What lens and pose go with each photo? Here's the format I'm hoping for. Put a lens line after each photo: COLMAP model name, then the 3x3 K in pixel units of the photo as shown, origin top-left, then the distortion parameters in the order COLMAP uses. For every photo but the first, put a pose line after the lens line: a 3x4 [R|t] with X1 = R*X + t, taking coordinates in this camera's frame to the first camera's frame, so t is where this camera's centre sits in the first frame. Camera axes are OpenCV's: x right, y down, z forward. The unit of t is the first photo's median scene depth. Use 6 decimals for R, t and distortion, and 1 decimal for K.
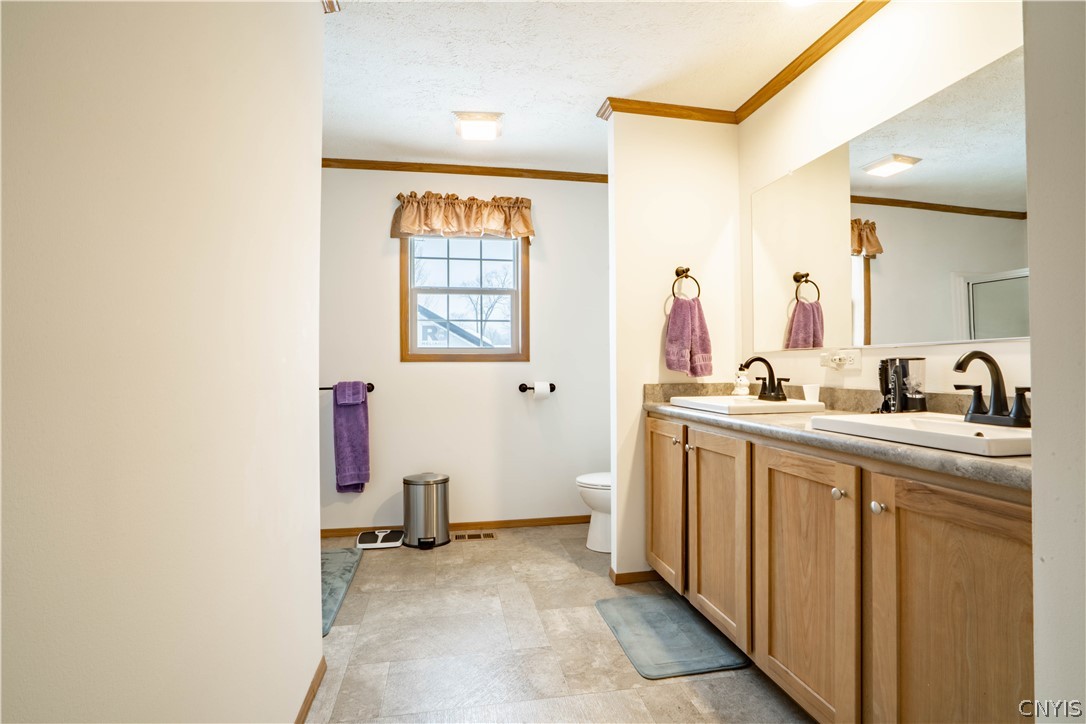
lens RADIAL K [[500.3, 0, 537.1], [0, 500.3, 362.3], [0, 0, 1]] dist [-0.059863, 0.022869]
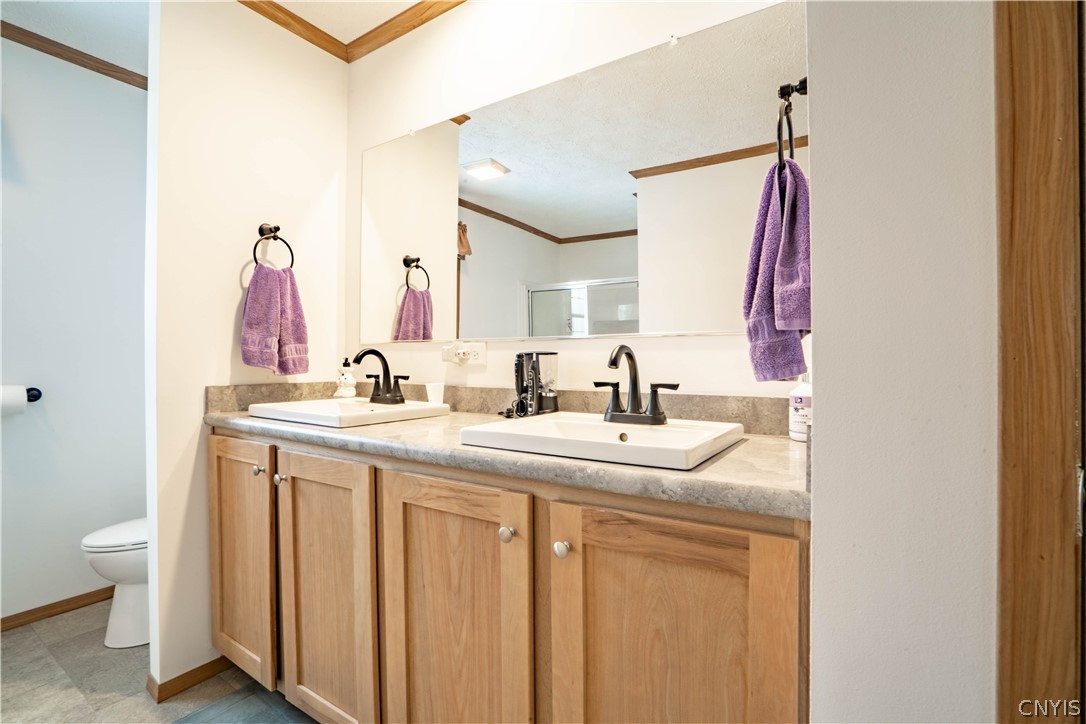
lens RADIAL K [[500.3, 0, 537.1], [0, 500.3, 362.3], [0, 0, 1]] dist [-0.059863, 0.022869]
pose [[0.697895, 0.003013, 0.716194, 0.066499], [-0.010088, 0.999933, 0.005623, 0.003197], [-0.716129, -0.011149, 0.697879, 0.271460]]
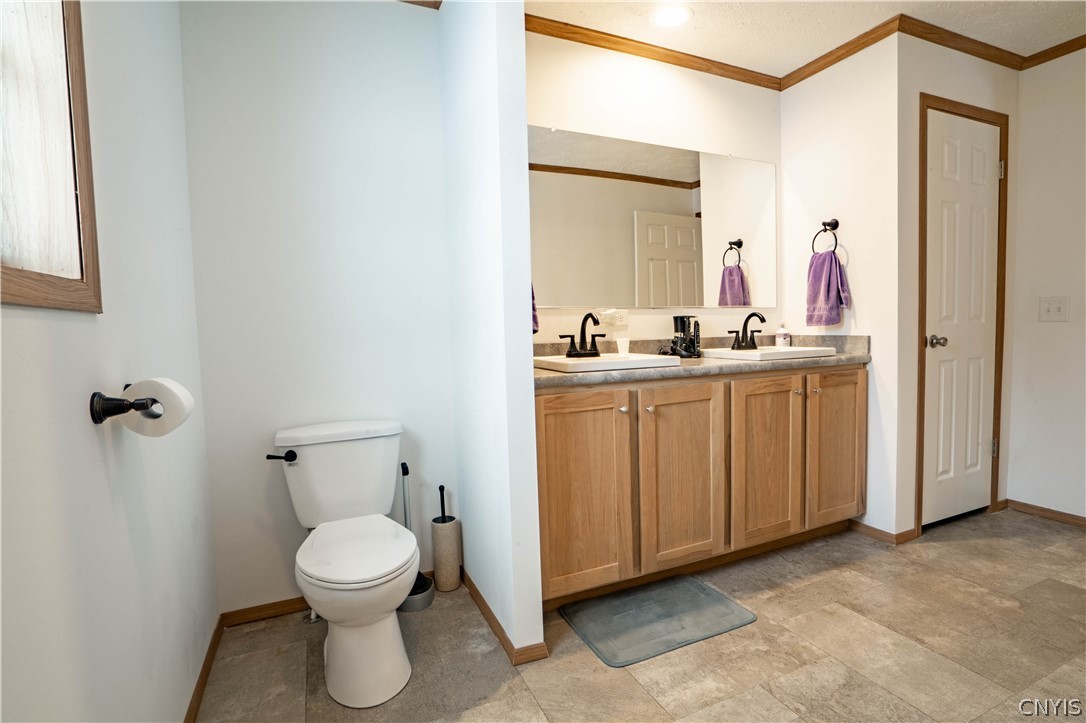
lens RADIAL K [[579.6, 0, 540.4], [0, 579.6, 332.9], [0, 0, 1]] dist [-0.027958, 0.000503]
pose [[-0.247615, -0.032620, 0.968309, -0.708057], [0.009057, 0.999311, 0.035980, -0.018164], [-0.968816, 0.017679, -0.247149, 1.468745]]
